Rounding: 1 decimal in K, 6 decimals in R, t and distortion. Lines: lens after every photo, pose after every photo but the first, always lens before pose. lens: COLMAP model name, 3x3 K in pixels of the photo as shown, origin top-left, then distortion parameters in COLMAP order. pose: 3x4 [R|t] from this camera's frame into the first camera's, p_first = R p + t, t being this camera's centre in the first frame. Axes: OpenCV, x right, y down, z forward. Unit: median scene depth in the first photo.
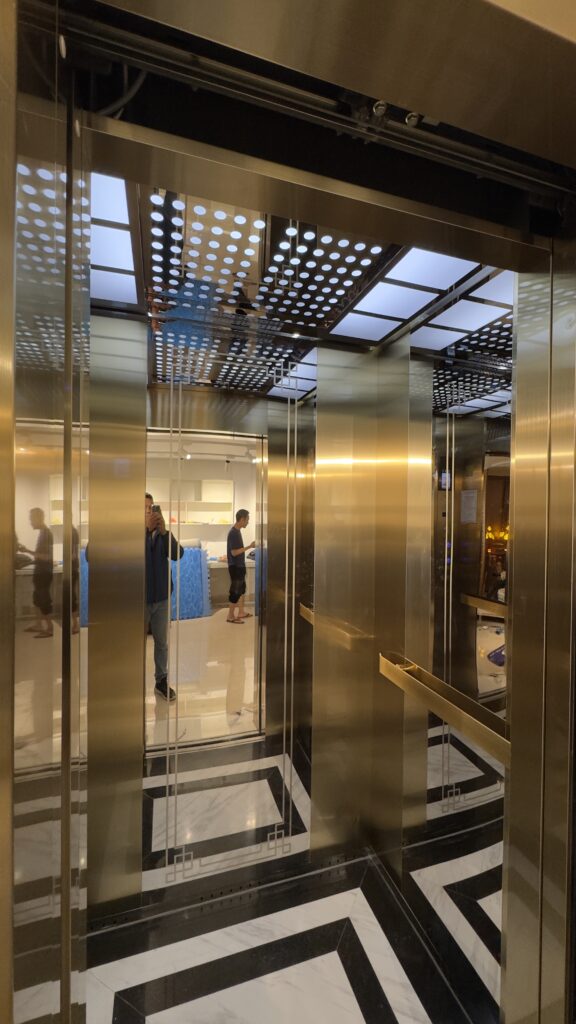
lens RADIAL K [[408.3, 0, 287.0], [0, 408.3, 511.6], [0, 0, 1]] dist [-0.000501, -0.000105]
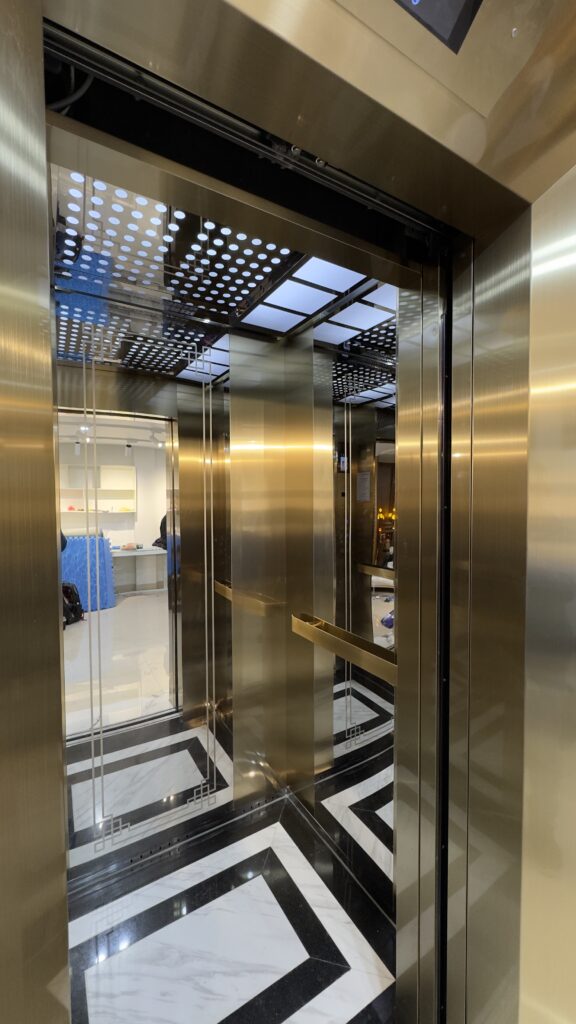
lens RADIAL K [[407.3, 0, 288.0], [0, 407.3, 512.0], [0, 0, 1]] dist [0.002079, 0.000168]
pose [[0.971737, -0.026954, 0.234521, -0.032164], [0.019691, 0.999253, 0.033257, 0.022922], [-0.235243, -0.027699, 0.971542, -0.065085]]
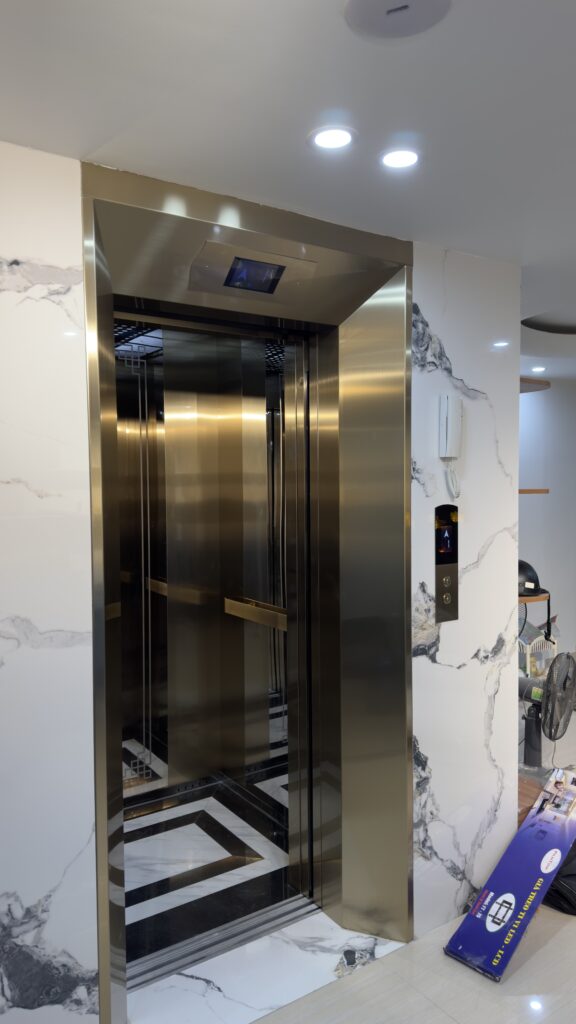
lens RADIAL K [[719.7, 0, 285.7], [0, 719.7, 513.5], [0, 0, 1]] dist [0.091335, -0.090685]
pose [[0.959110, -0.033959, 0.280990, -0.149330], [0.022933, 0.998836, 0.042438, 0.017432], [-0.282104, -0.034259, 0.958772, -0.865943]]
